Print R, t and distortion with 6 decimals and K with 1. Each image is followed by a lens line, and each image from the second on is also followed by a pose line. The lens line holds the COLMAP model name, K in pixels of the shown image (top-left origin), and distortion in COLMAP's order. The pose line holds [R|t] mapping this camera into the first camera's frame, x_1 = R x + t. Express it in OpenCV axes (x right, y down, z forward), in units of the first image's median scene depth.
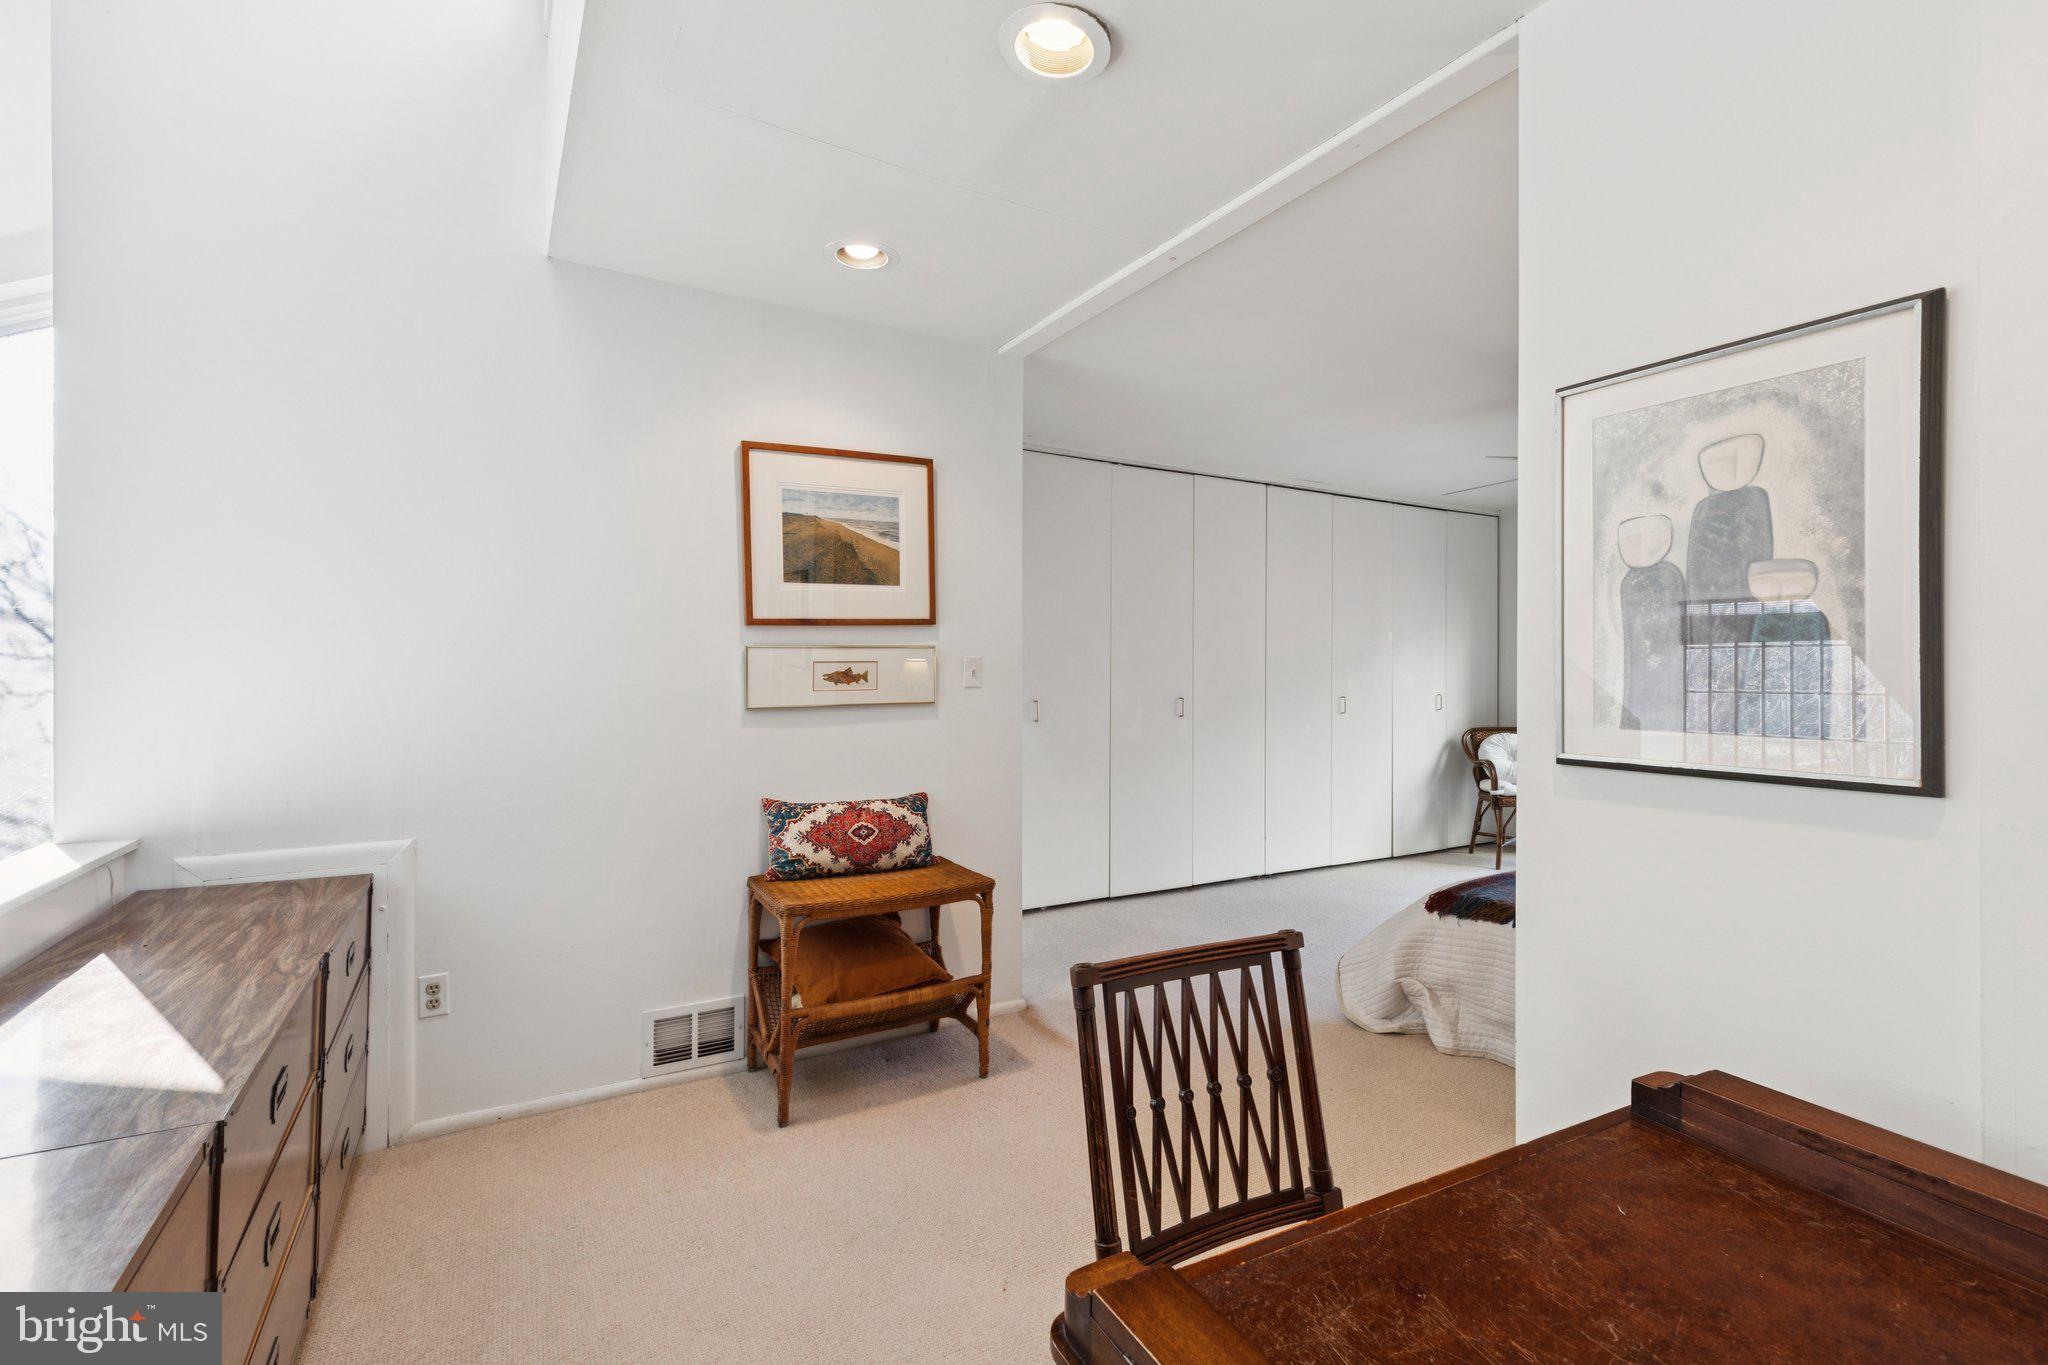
lens RADIAL K [[930.2, 0, 1014.4], [0, 930.2, 685.5], [0, 0, 1]] dist [0.016357, -0.002528]
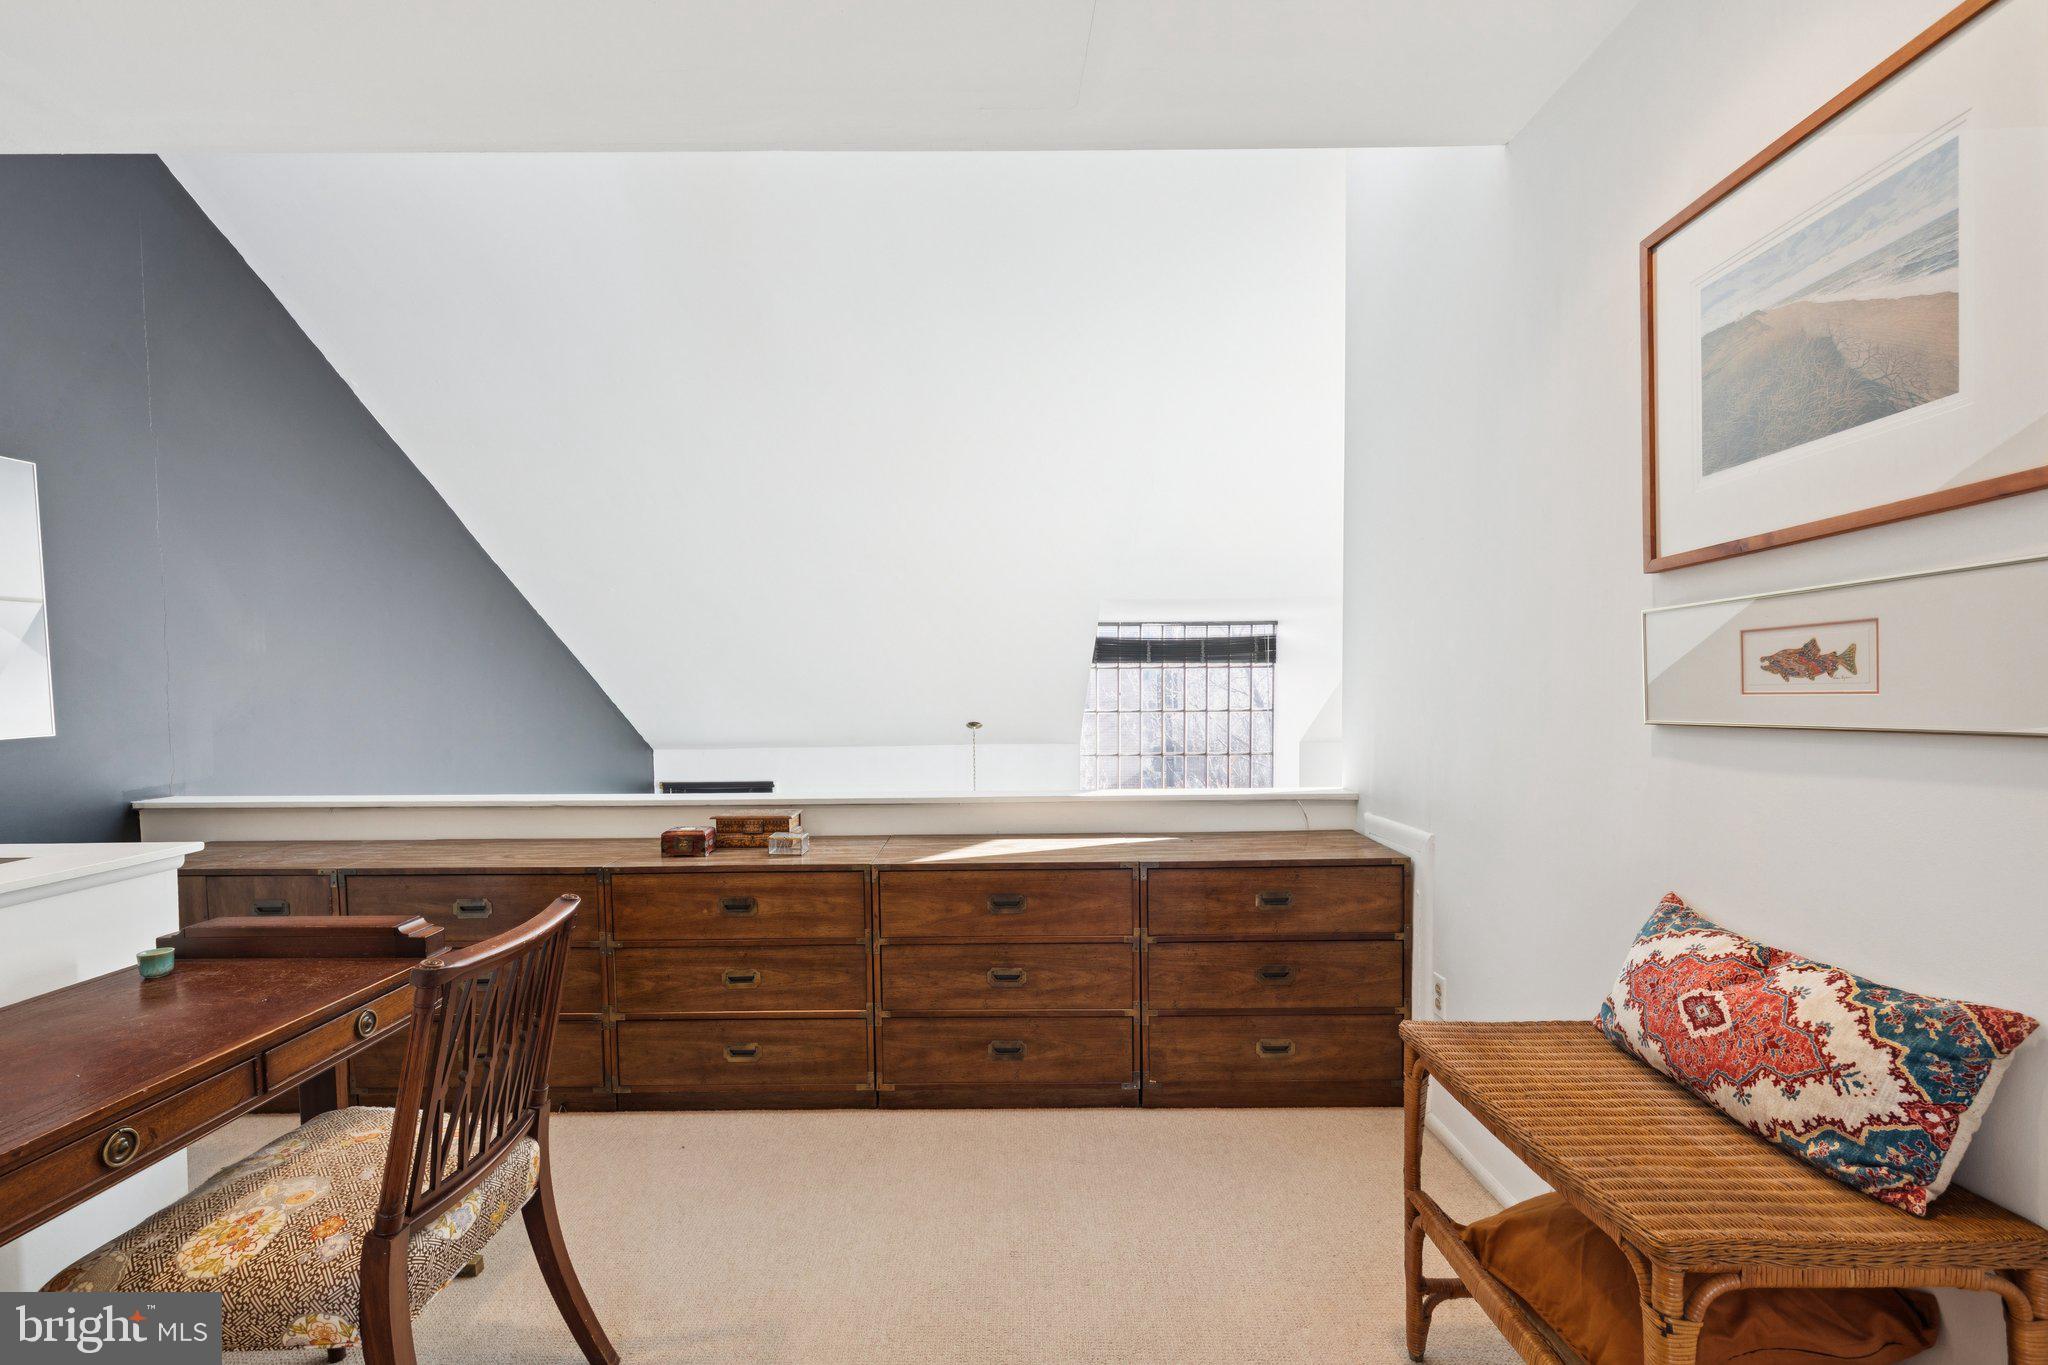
lens RADIAL K [[930.2, 0, 999.8], [0, 930.2, 723.2], [0, 0, 1]] dist [0.016357, -0.002528]
pose [[-0.500978, 0.047145, -0.864175, 0.376775], [0.008146, 0.998728, 0.049763, -0.005581], [0.865422, 0.017891, -0.500725, 0.899796]]
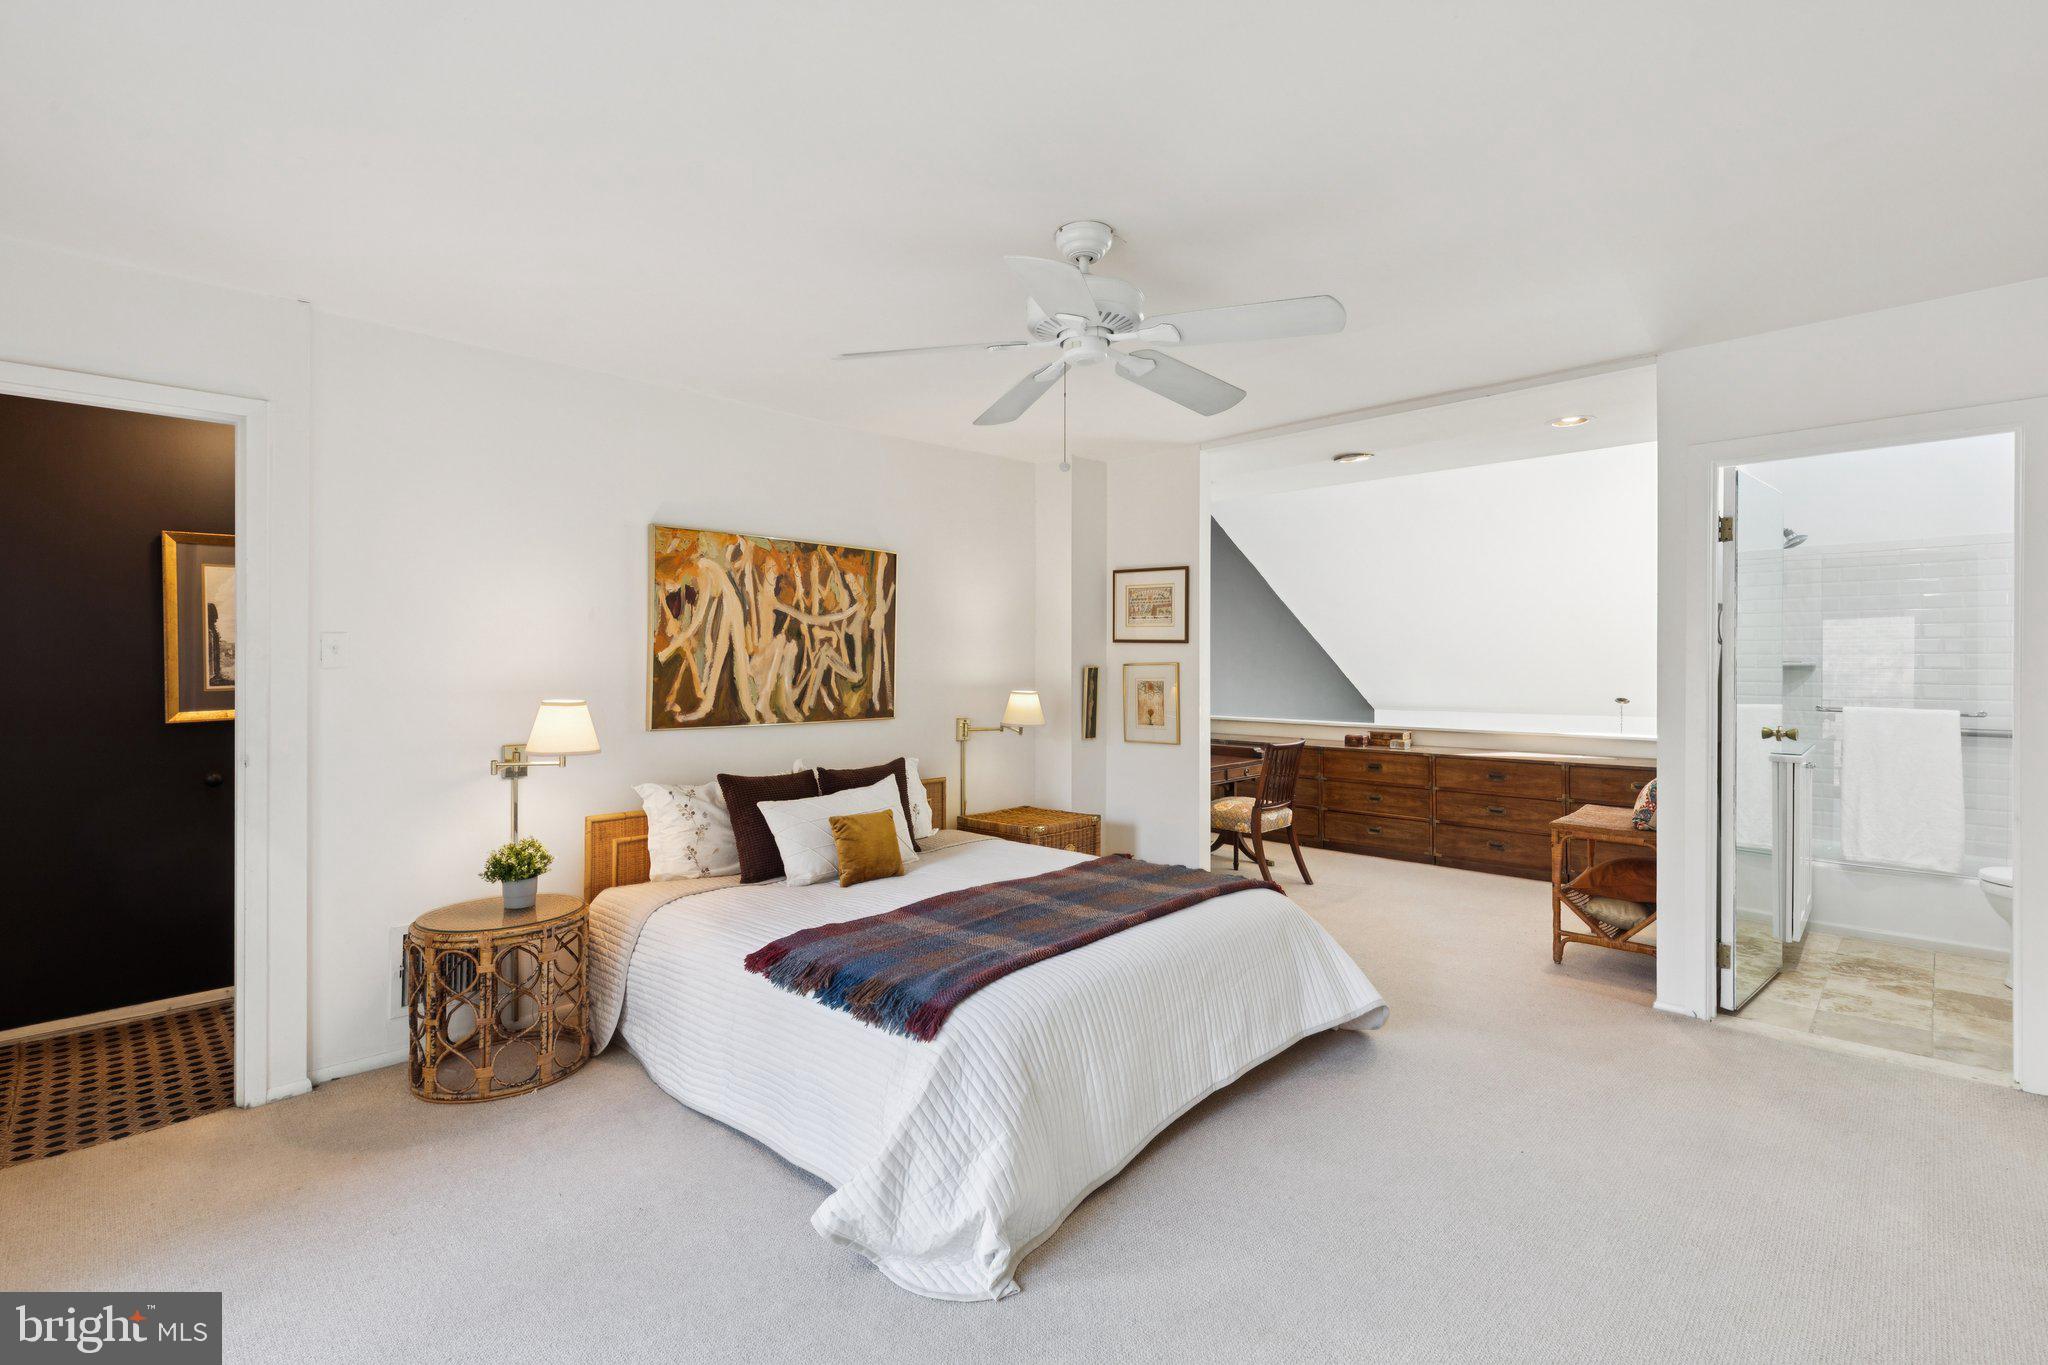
lens RADIAL K [[930.2, 0, 1028.3], [0, 930.2, 671.3], [0, 0, 1]] dist [0.016357, -0.002528]
pose [[-0.957072, 0.012214, -0.289592, 1.066263], [0.007124, 0.999801, 0.018625, -0.048165], [0.289762, 0.015762, -0.956969, 1.980821]]
